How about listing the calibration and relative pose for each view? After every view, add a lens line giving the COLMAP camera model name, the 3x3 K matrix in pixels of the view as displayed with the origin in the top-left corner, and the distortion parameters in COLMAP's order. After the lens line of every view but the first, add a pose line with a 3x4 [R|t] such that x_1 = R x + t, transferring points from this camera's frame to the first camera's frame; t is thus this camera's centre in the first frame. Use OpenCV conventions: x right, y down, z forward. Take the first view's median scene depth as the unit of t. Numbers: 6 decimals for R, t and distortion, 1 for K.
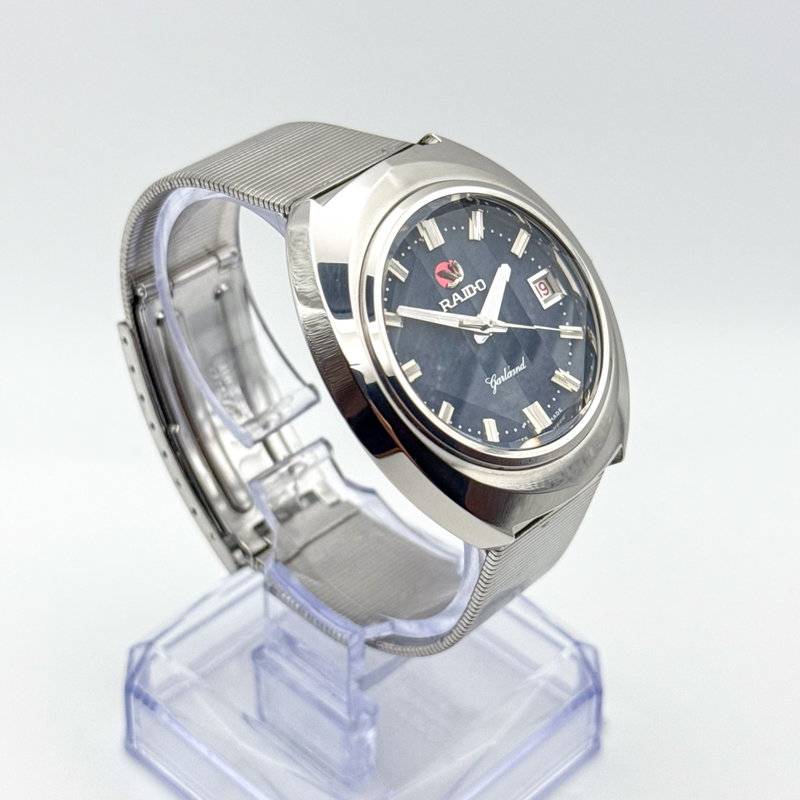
lens RADIAL K [[2017.8, 0, 400.0], [0, 2017.8, 400.0], [0, 0, 1]] dist [0.020705, -0.274489]
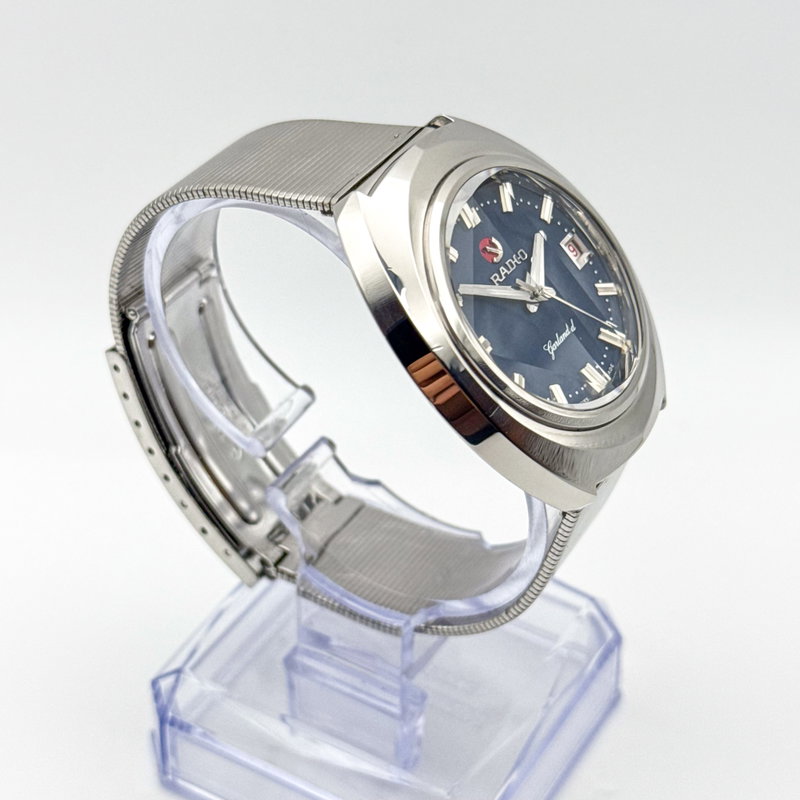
lens RADIAL K [[2017.8, 0, 400.0], [0, 2017.8, 400.0], [0, 0, 1]] dist [0.020705, -0.274489]
pose [[0.968997, -0.146175, 0.199191, -0.205493], [0.146993, 0.989079, 0.010759, -0.004437], [-0.198588, 0.018854, 0.979902, 0.016405]]
